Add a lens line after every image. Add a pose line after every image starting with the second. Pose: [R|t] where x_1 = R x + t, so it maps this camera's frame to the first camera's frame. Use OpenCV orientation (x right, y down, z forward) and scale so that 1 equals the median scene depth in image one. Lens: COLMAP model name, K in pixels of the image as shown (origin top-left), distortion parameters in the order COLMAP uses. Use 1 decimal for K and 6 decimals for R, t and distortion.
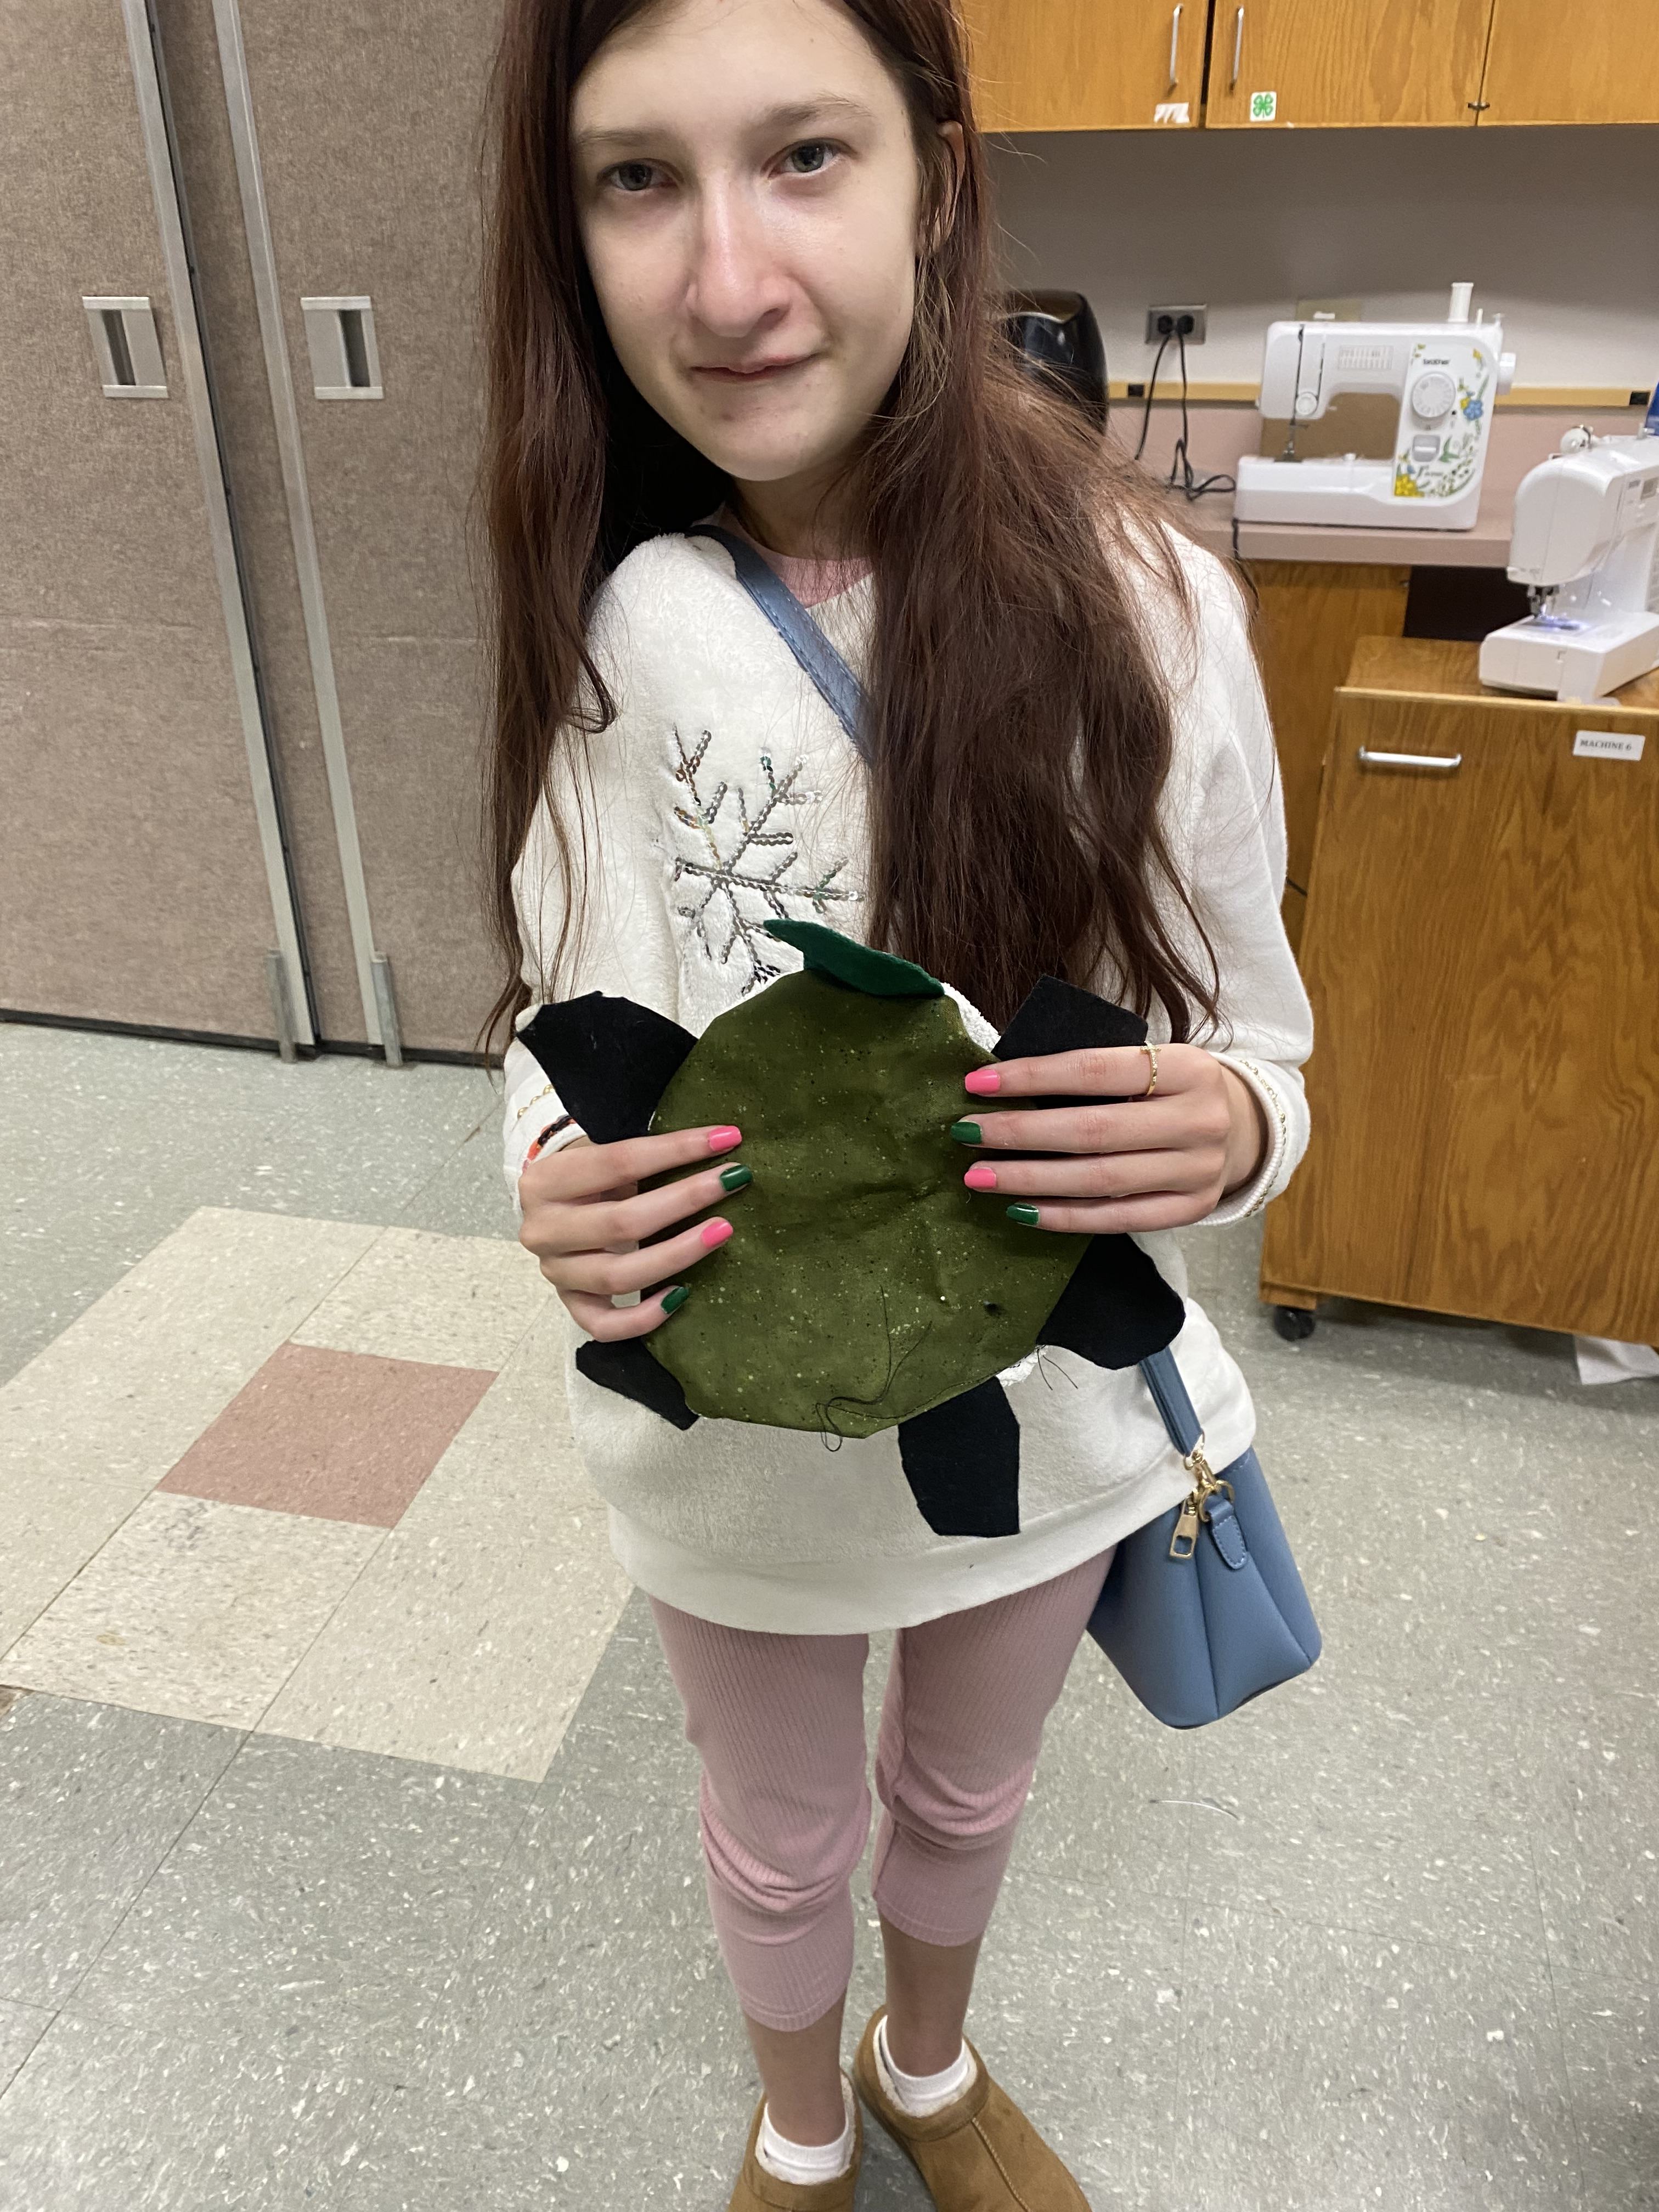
lens RADIAL K [[1709.3, 0, 827.5], [0, 1709.3, 1141.2], [0, 0, 1]] dist [-0.006535, -0.001191]
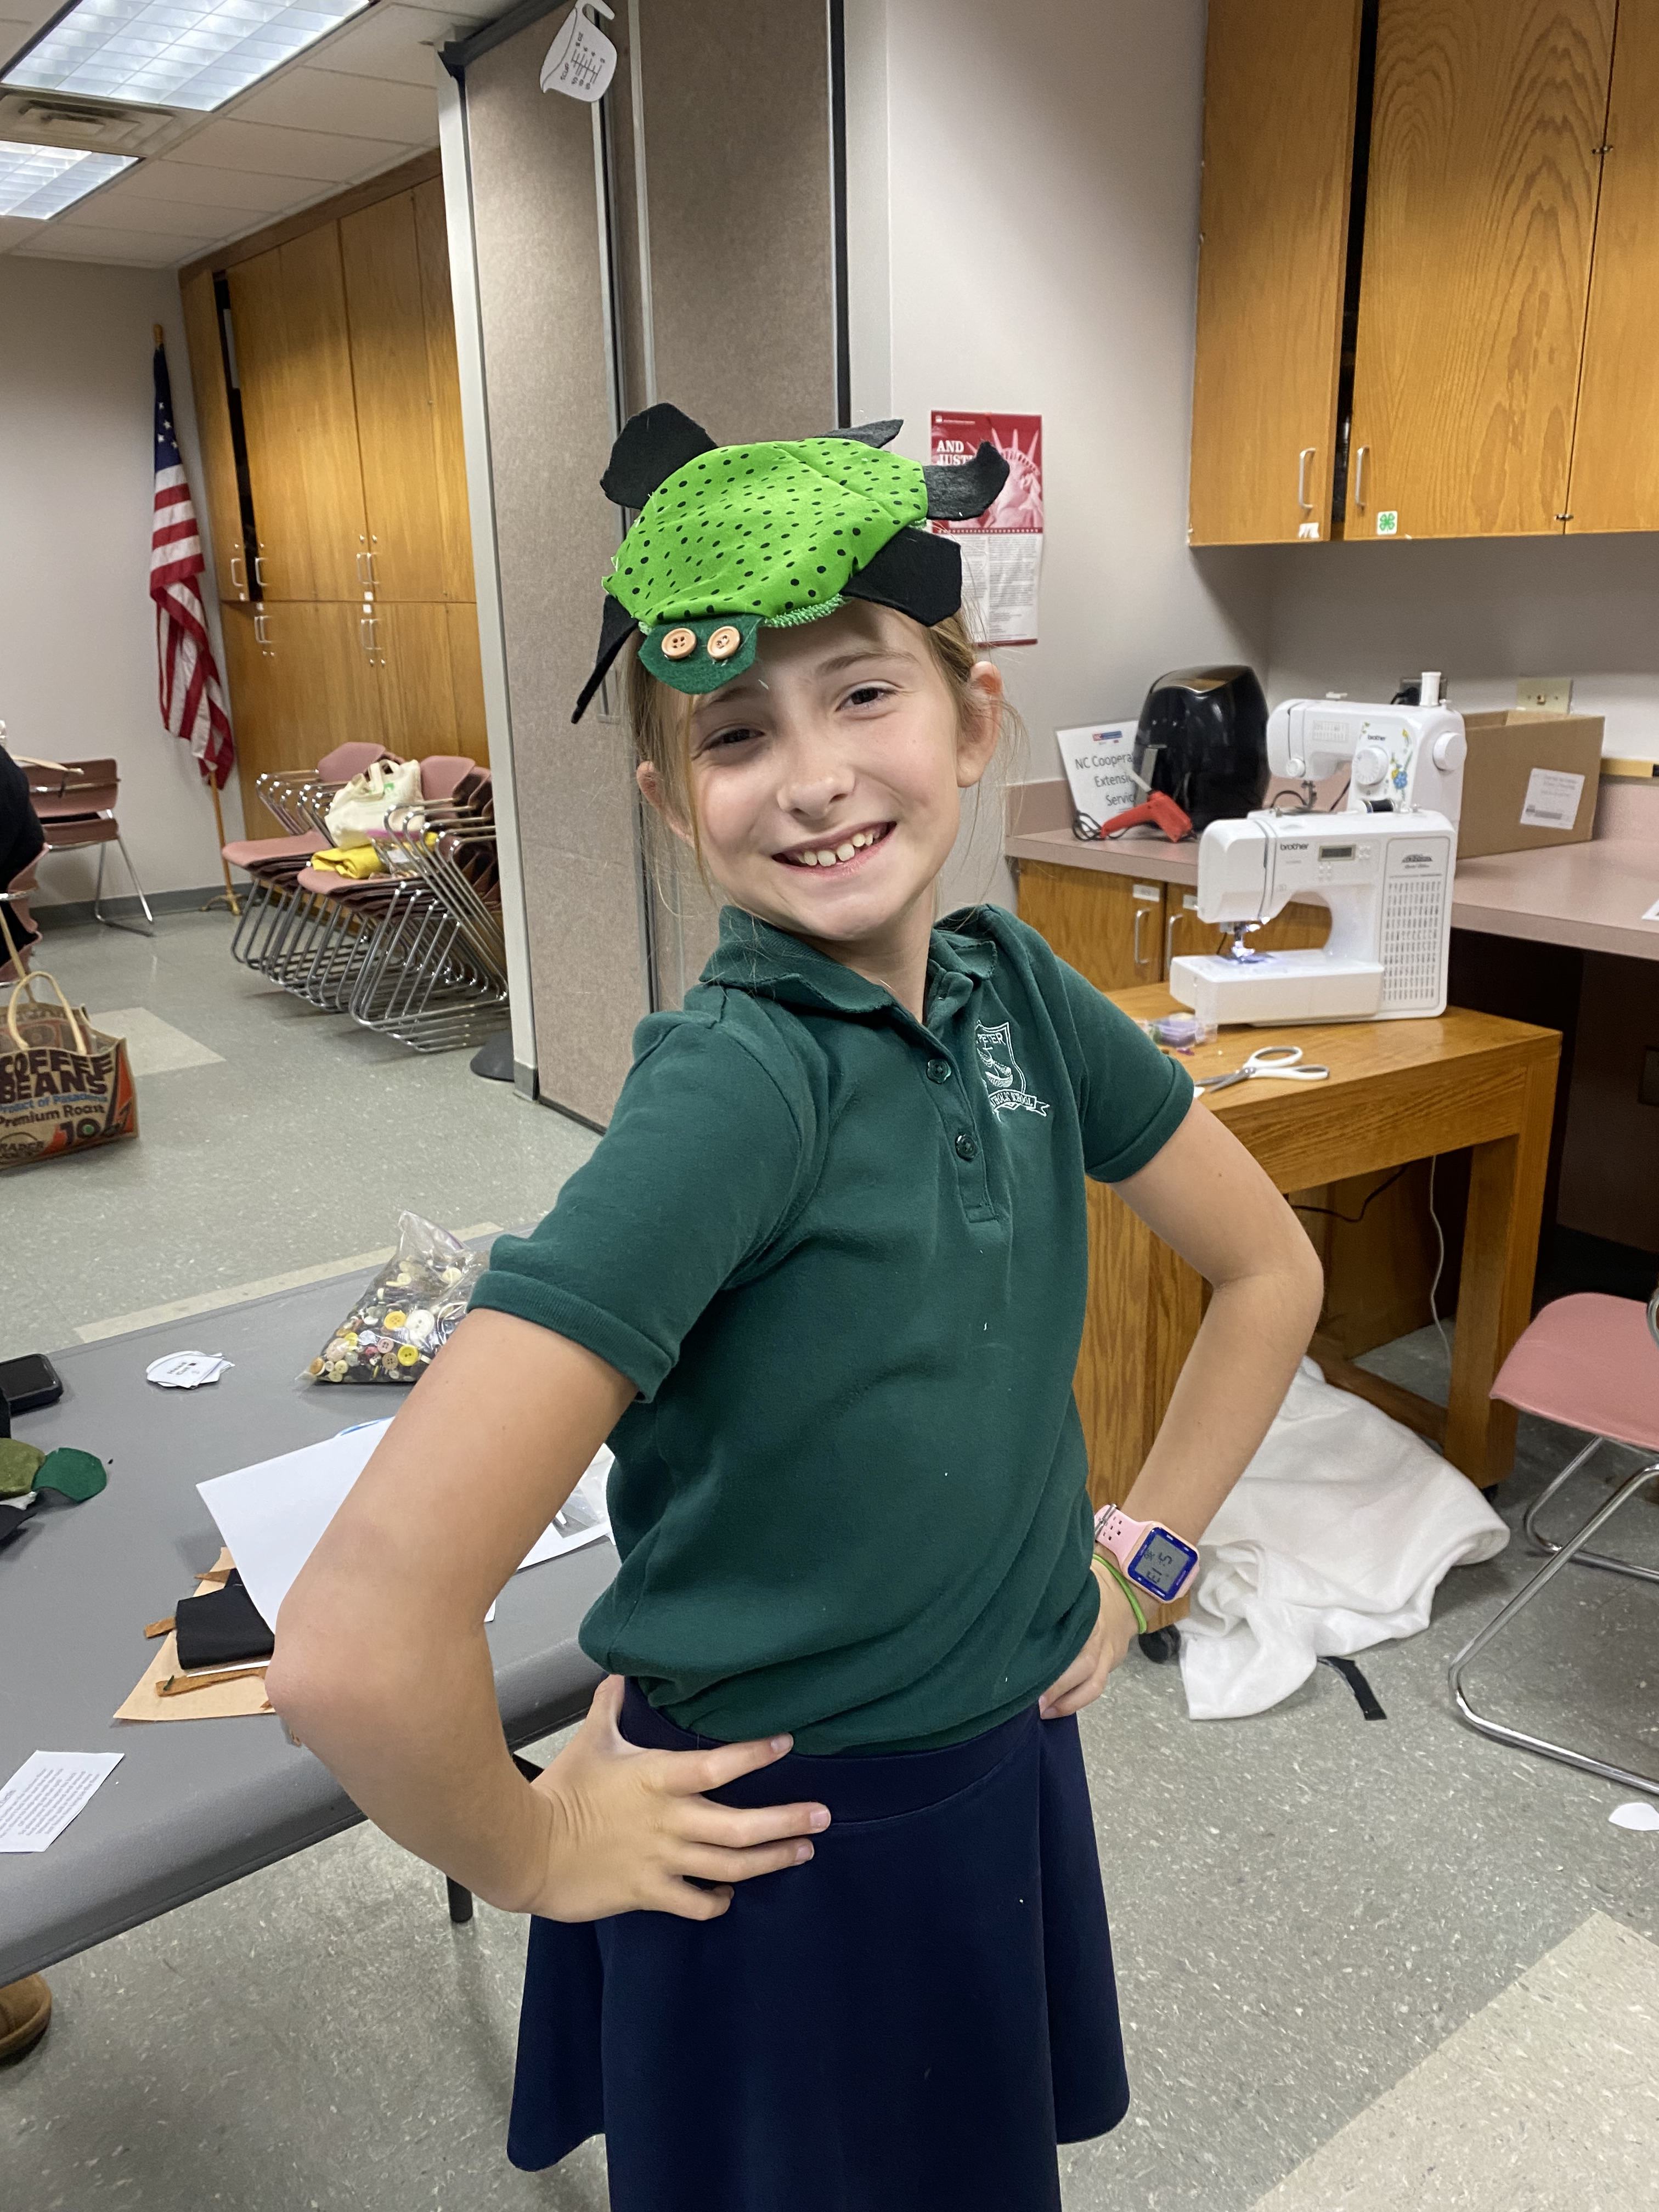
lens RADIAL K [[1693.1, 0, 829.5], [0, 1693.1, 1106.0], [0, 0, 1]] dist [0.030065, -0.079492]
pose [[0.765809, 0.178894, -0.617683, 0.772230], [-0.287260, 0.954531, -0.079696, -0.030459], [0.575341, 0.238468, 0.782378, -0.024550]]
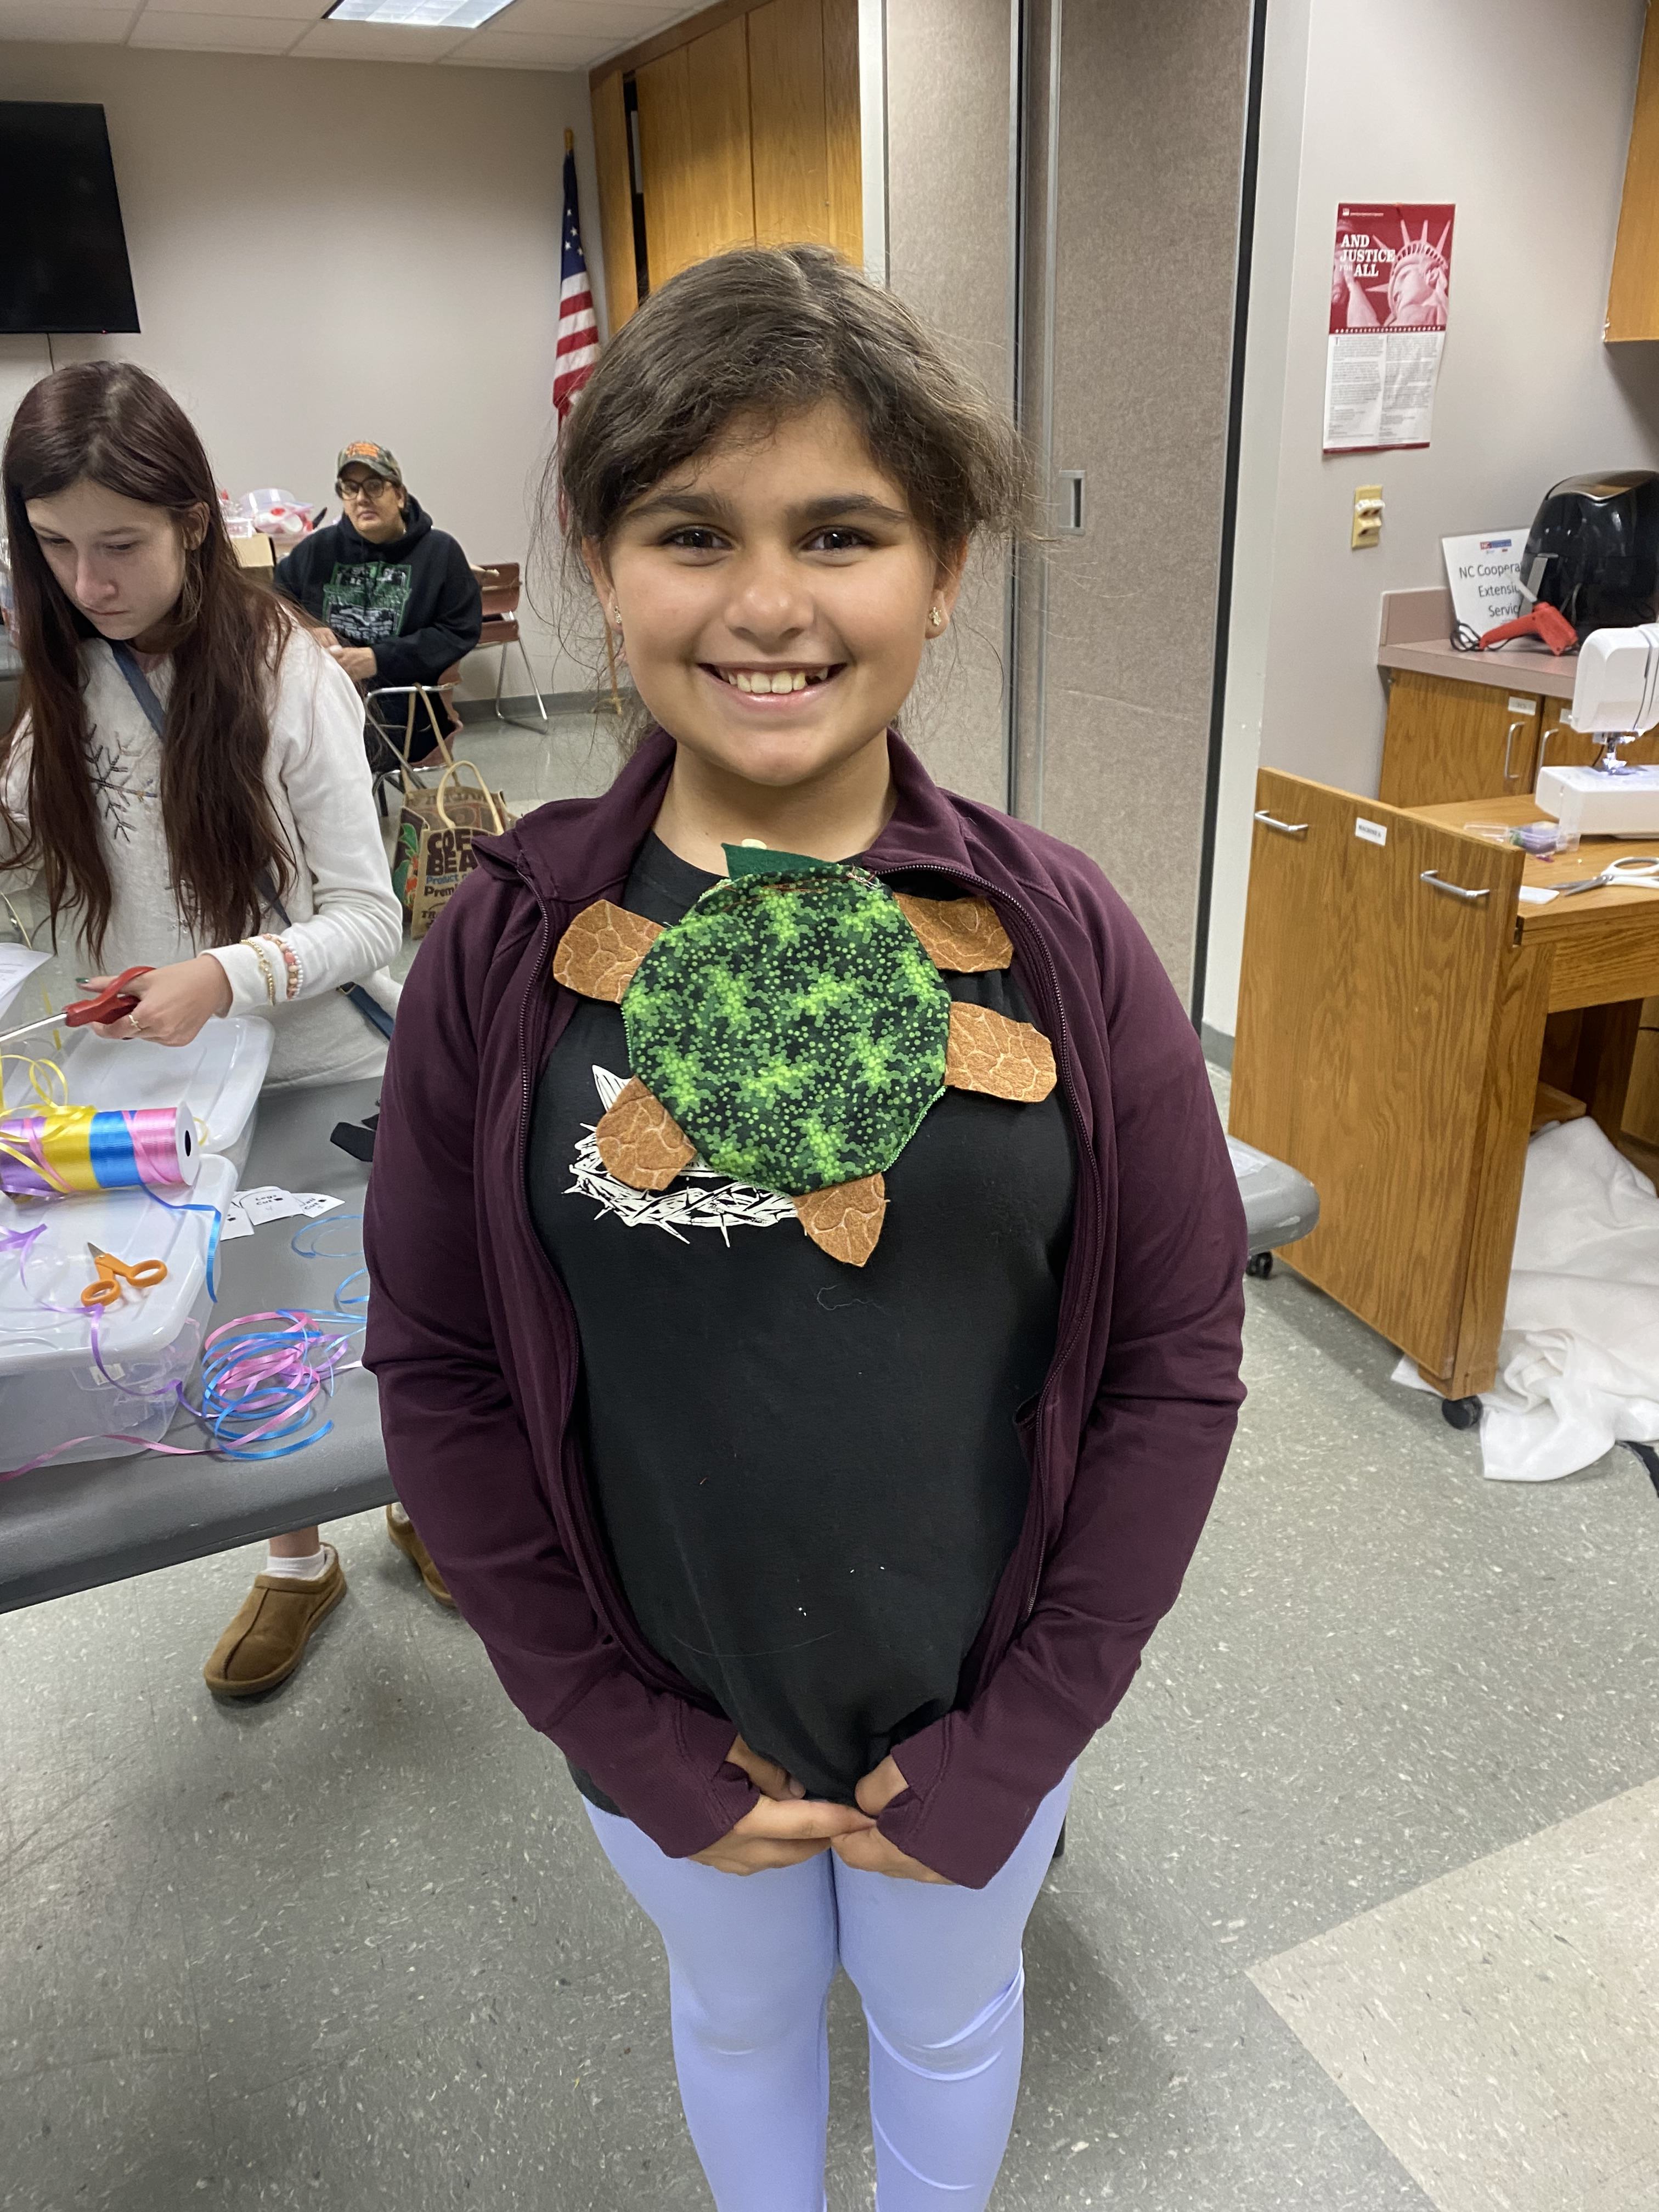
lens RADIAL K [[1709.3, 0, 827.5], [0, 1709.3, 1141.2], [0, 0, 1]] dist [-0.006535, -0.001191]
pose [[0.622471, 0.300634, -0.722599, 0.833376], [-0.343416, 0.934568, 0.092993, 0.008658], [0.703275, 0.190267, 0.684984, -0.103572]]
